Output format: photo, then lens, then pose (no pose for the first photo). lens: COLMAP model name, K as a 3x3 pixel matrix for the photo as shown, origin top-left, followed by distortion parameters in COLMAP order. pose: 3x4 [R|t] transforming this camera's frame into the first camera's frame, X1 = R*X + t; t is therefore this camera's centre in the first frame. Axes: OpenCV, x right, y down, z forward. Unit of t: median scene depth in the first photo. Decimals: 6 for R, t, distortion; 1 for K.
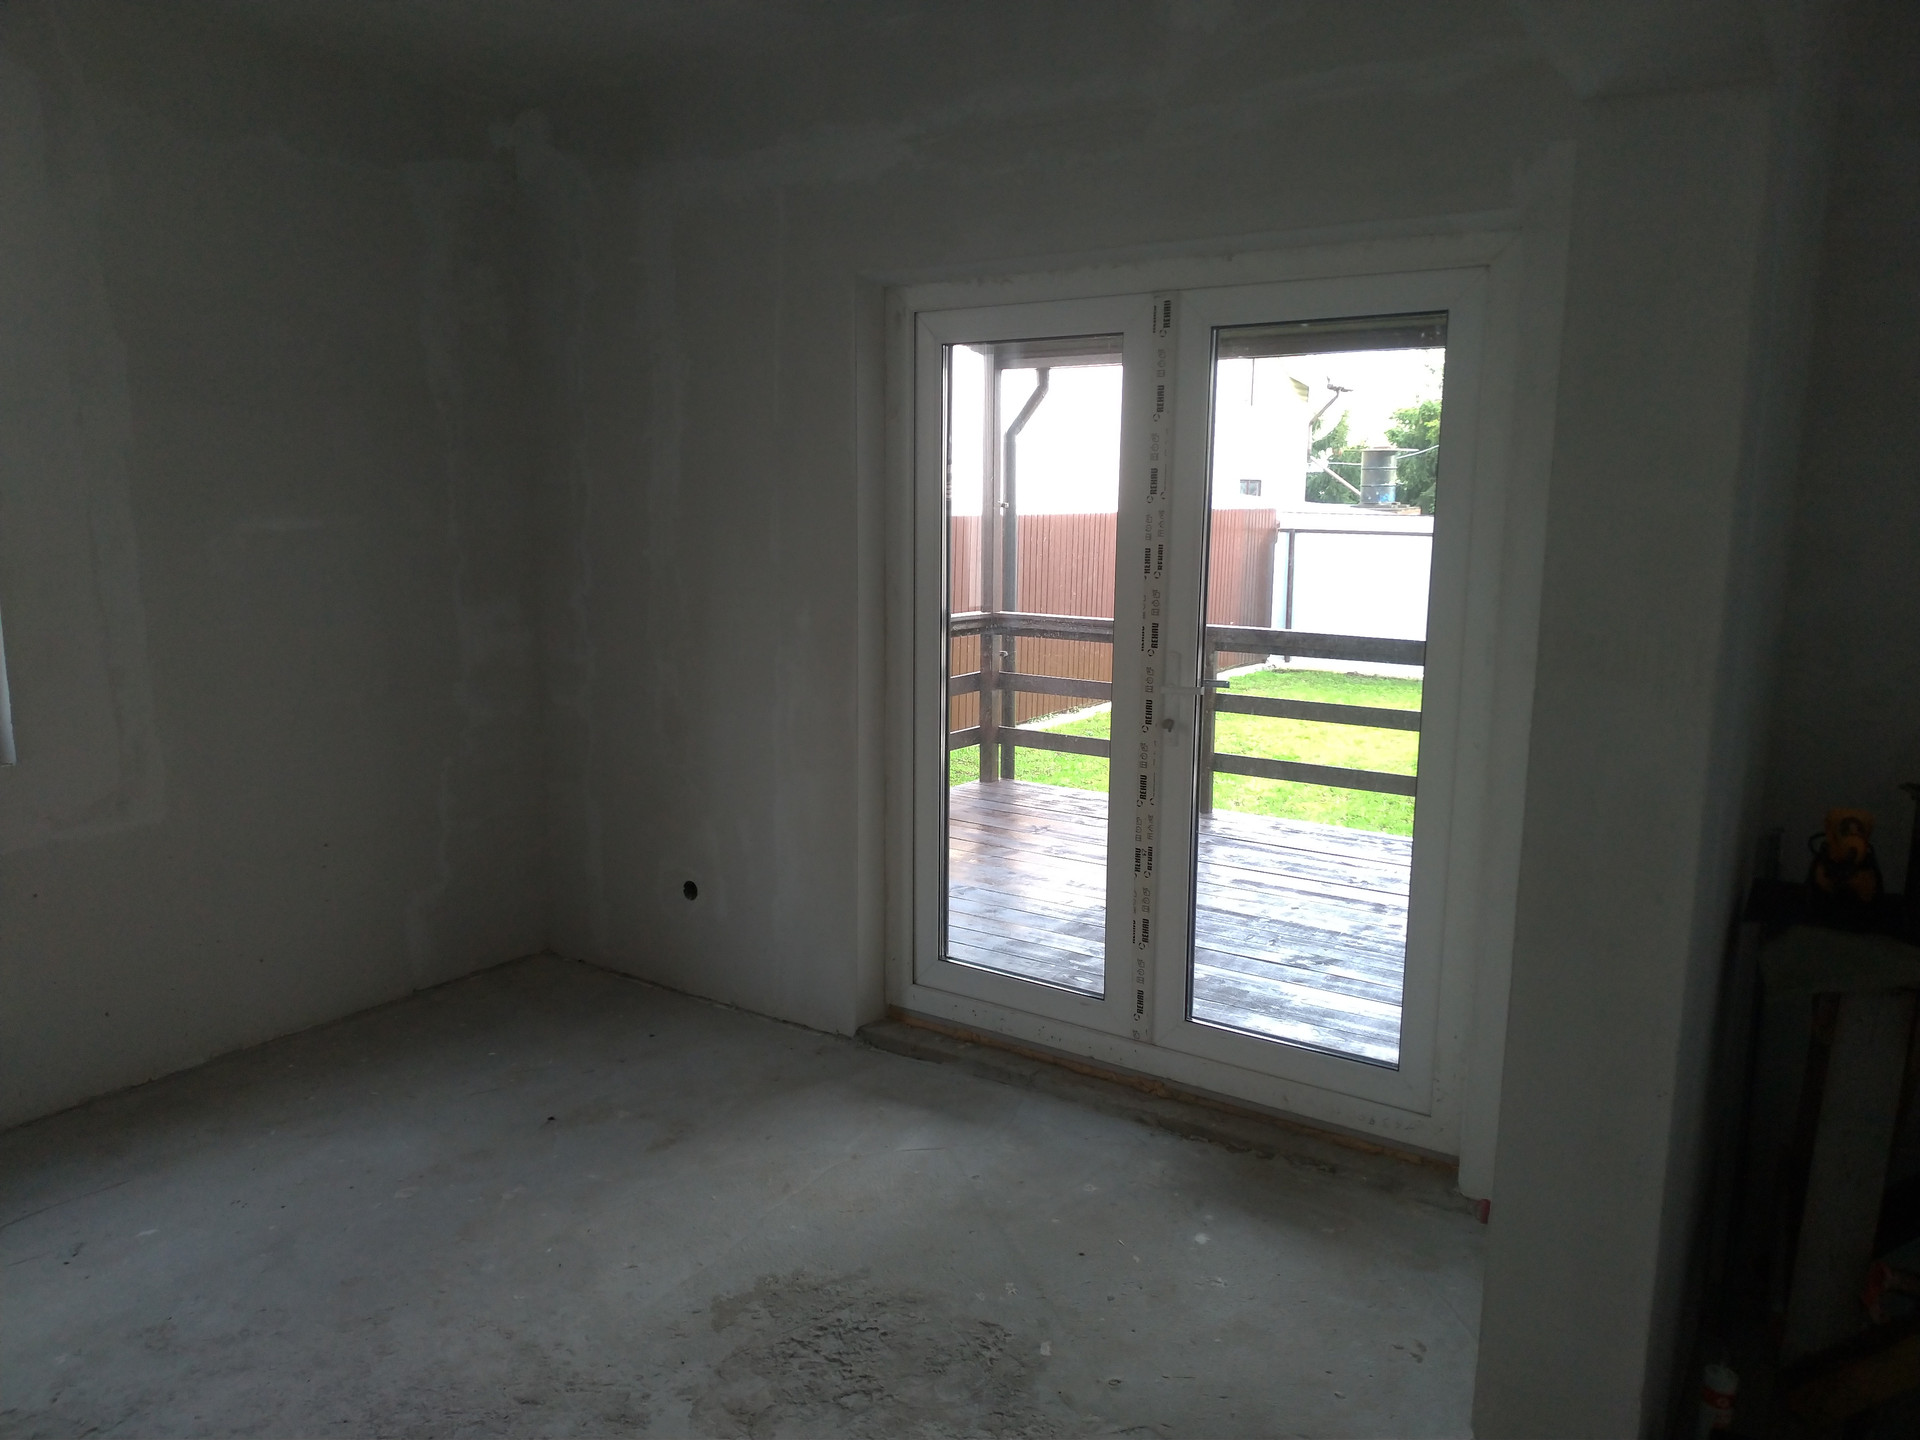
lens RADIAL K [[1362.5, 0, 964.1], [0, 1362.5, 714.5], [0, 0, 1]] dist [0.007599, -0.028245]
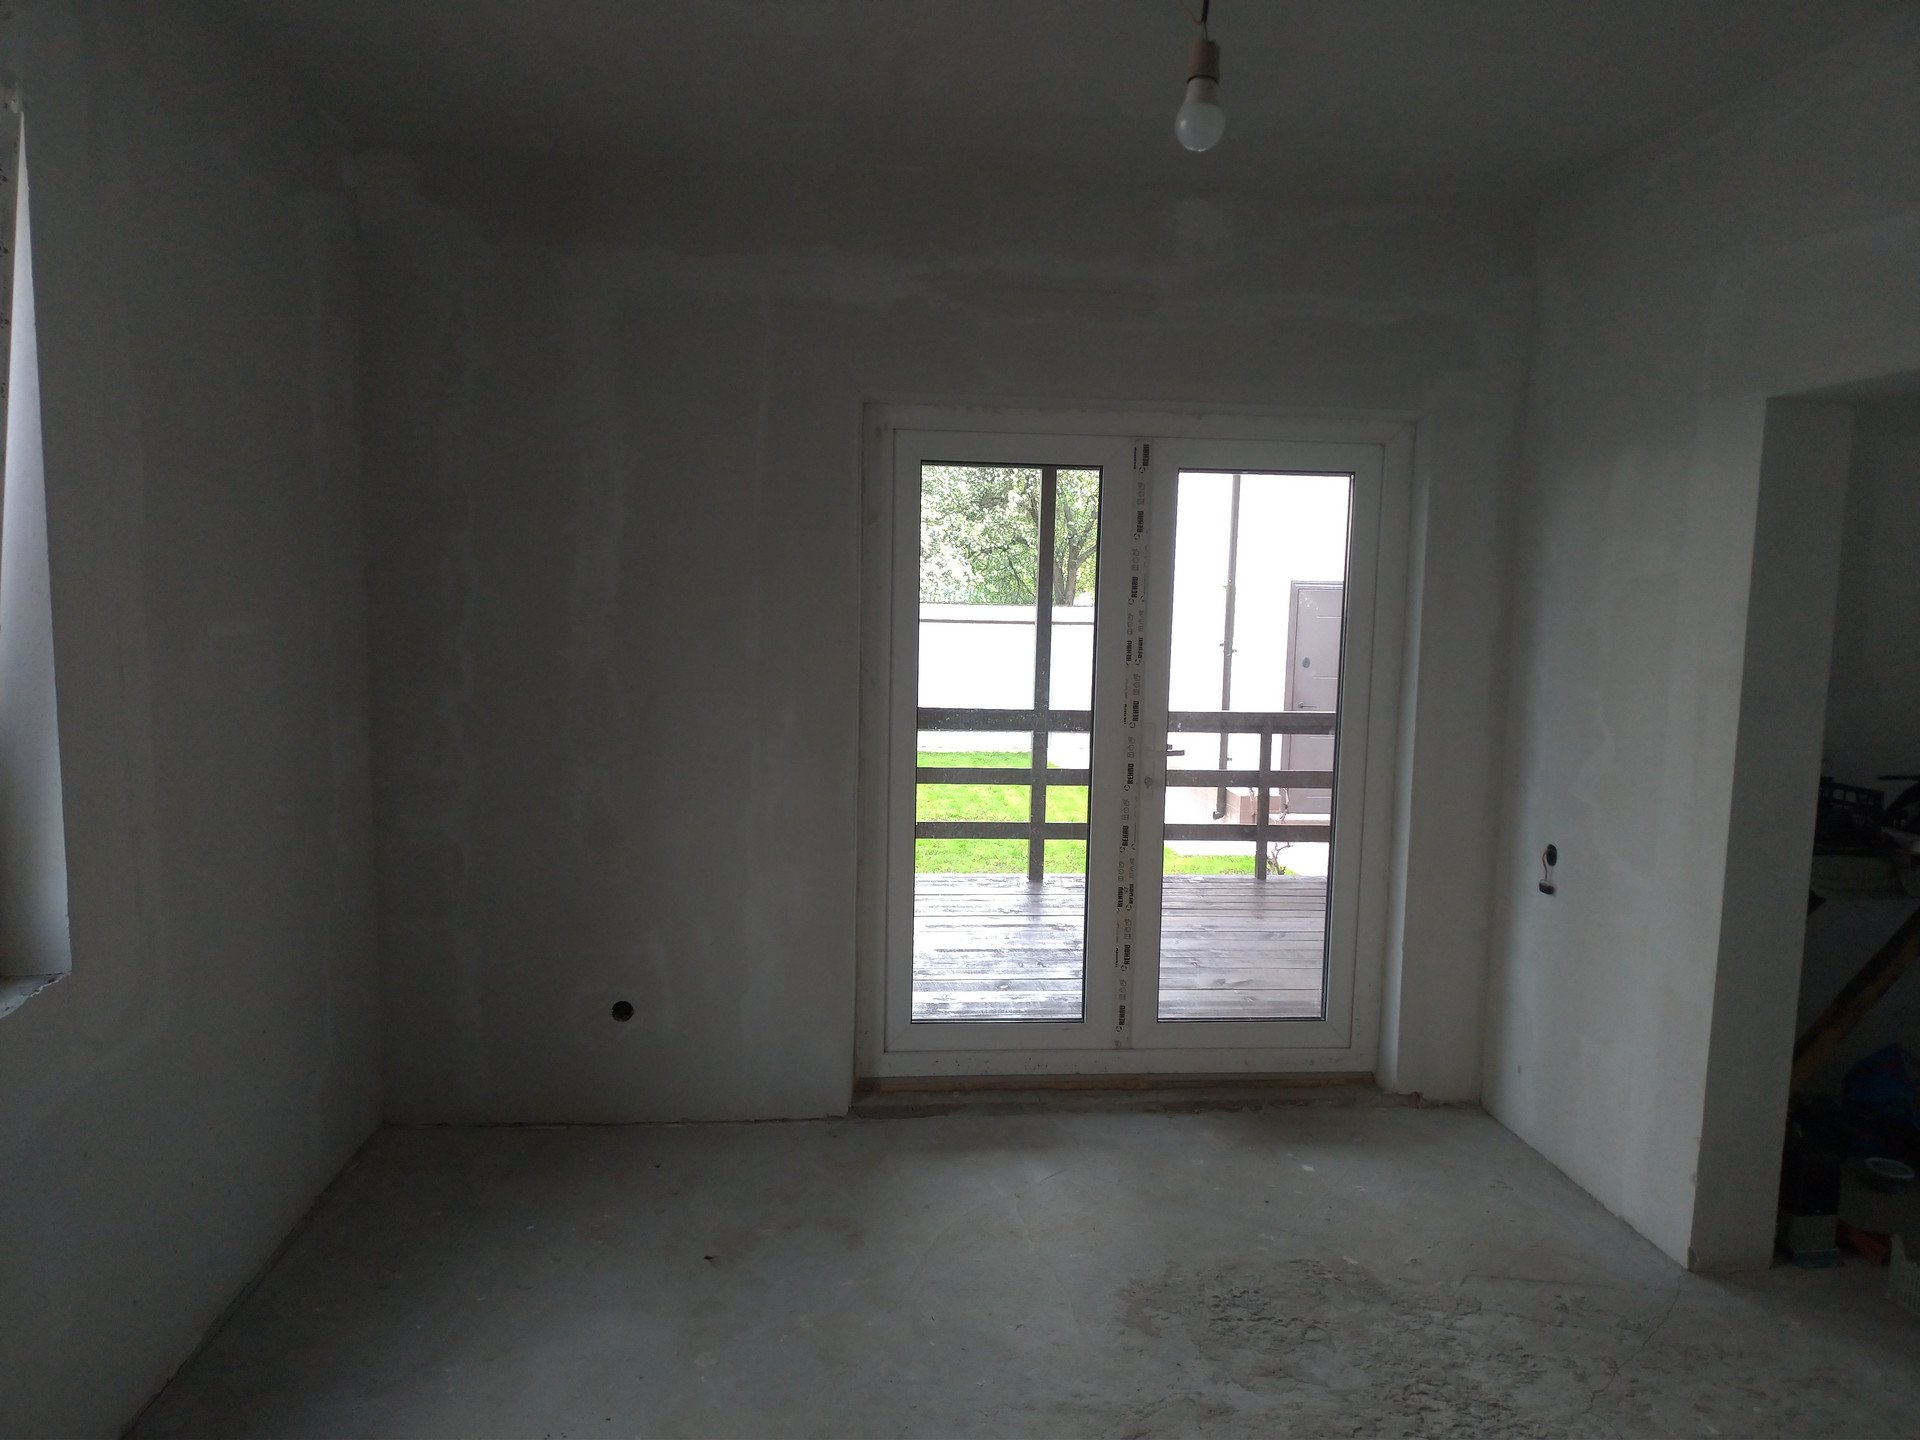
lens RADIAL K [[1362.5, 0, 979.7], [0, 1362.5, 724.1], [0, 0, 1]] dist [0.007599, -0.028245]
pose [[0.772305, -0.057752, 0.632621, -0.723008], [0.085702, 0.996227, -0.013680, -0.040137], [-0.629444, 0.064782, 0.774341, 0.132290]]
